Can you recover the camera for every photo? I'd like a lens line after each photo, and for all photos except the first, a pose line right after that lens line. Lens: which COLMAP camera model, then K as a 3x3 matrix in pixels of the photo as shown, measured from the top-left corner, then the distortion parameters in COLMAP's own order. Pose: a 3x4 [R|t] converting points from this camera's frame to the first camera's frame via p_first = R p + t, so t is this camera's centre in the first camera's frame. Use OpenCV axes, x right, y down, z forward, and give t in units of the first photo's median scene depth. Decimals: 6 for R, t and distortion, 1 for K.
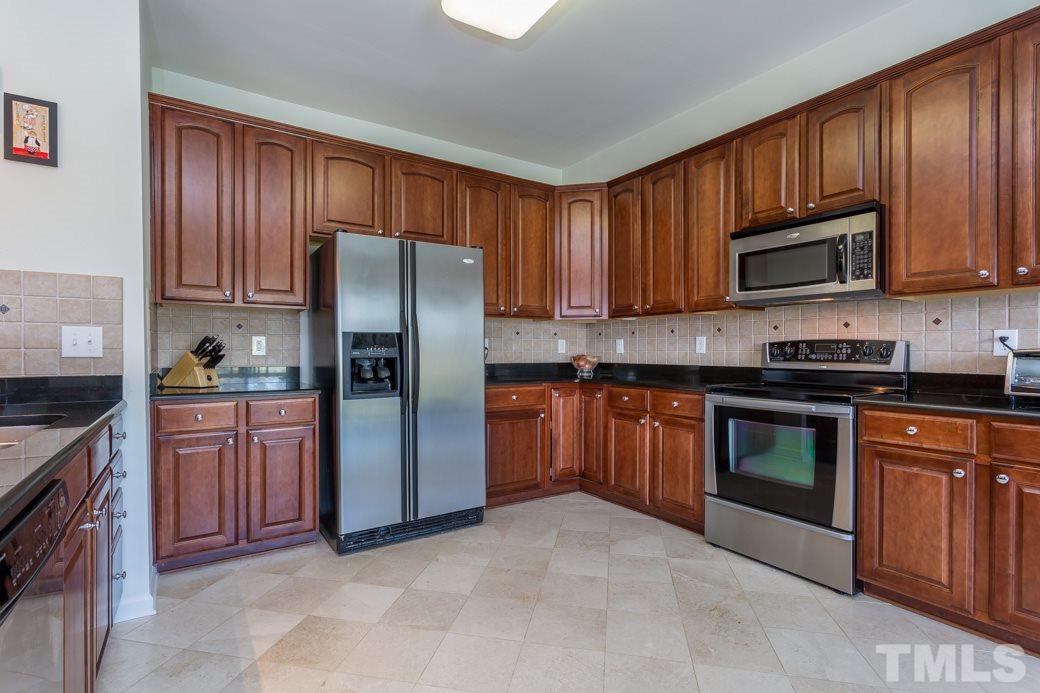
lens RADIAL K [[499.9, 0, 515.9], [0, 499.9, 352.8], [0, 0, 1]] dist [-0.001674, 0.002679]
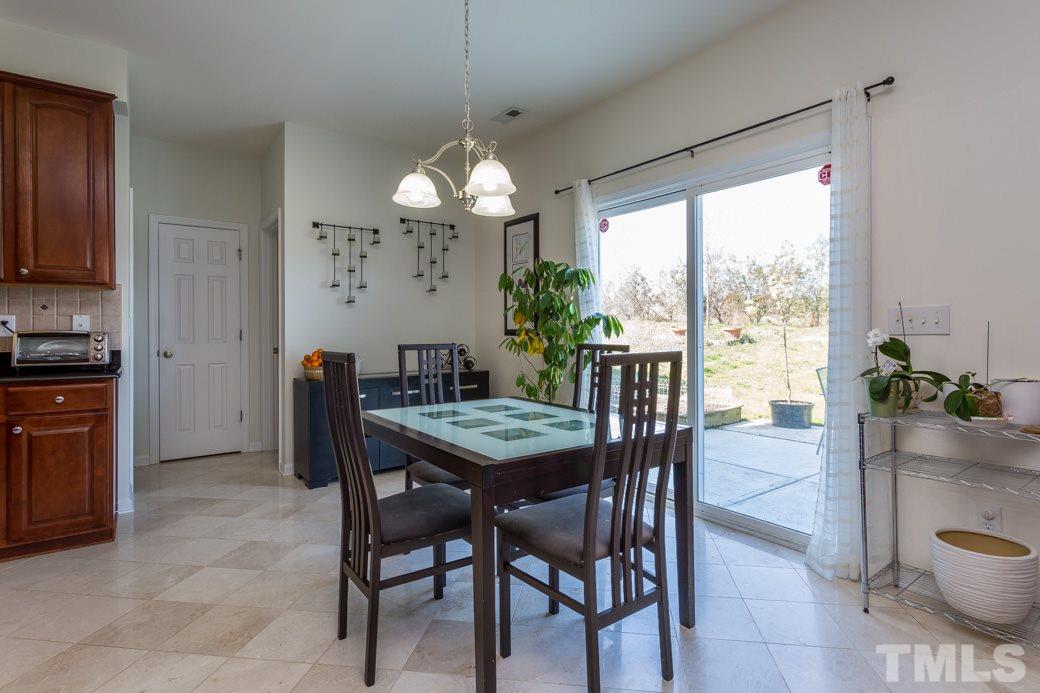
lens RADIAL K [[509.9, 0, 521.4], [0, 509.9, 339.3], [0, 0, 1]] dist [-0.000499, 0.000079]
pose [[-0.048564, -0.013471, 0.998729, -0.333358], [0.002891, 0.999903, 0.013628, -0.000579], [-0.998816, 0.003549, -0.048521, -0.202700]]
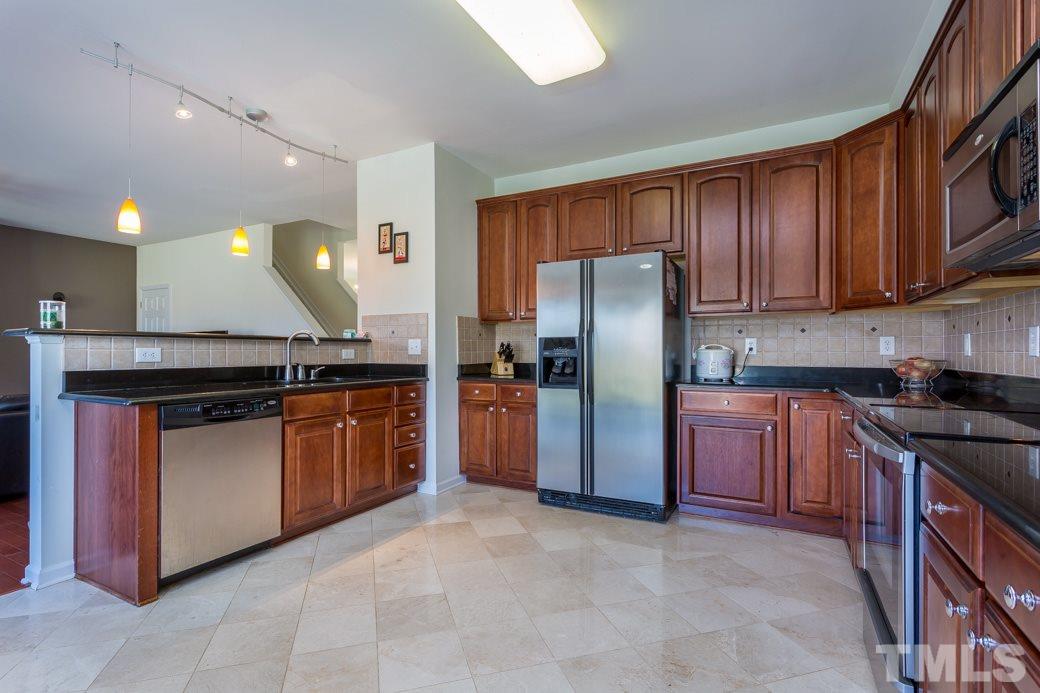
lens RADIAL K [[499.9, 0, 510.0], [0, 499.9, 353.7], [0, 0, 1]] dist [-0.001674, 0.002679]
pose [[0.466424, 0.002813, -0.884557, 0.775139], [-0.005174, 0.999987, 0.000452, 0.001690], [0.884546, 0.004366, 0.466432, 0.289757]]
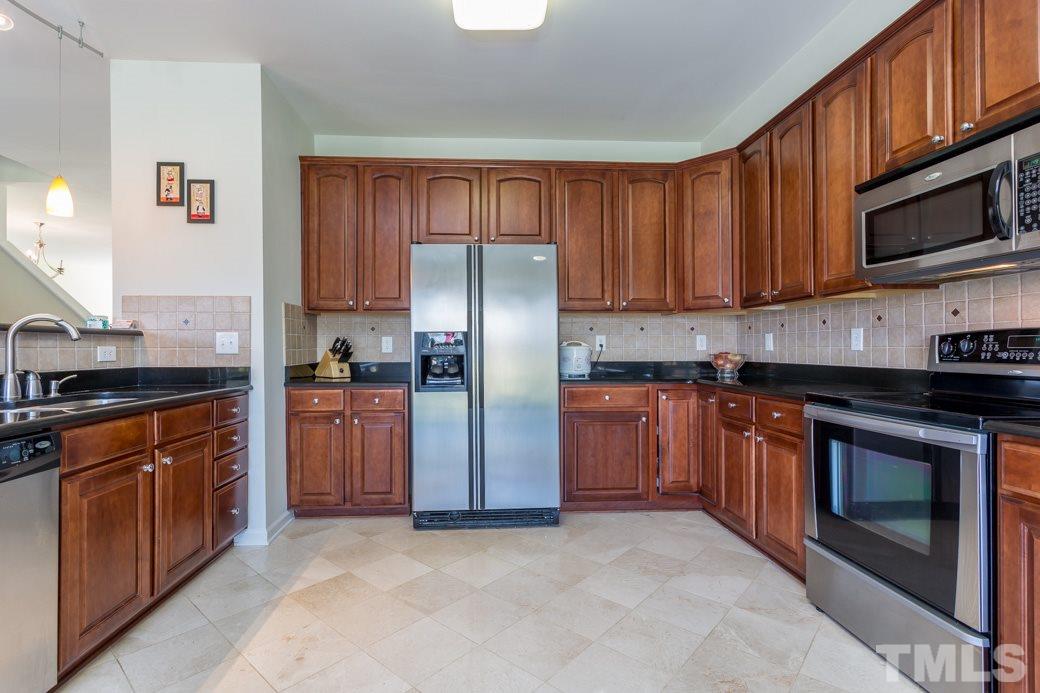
lens RADIAL K [[499.9, 0, 509.5], [0, 499.9, 346.6], [0, 0, 1]] dist [-0.001674, 0.002679]
pose [[0.864119, -0.005370, -0.503259, 0.391385], [0.001466, 0.999966, -0.008154, 0.000680], [0.503286, 0.006308, 0.864097, 0.124199]]
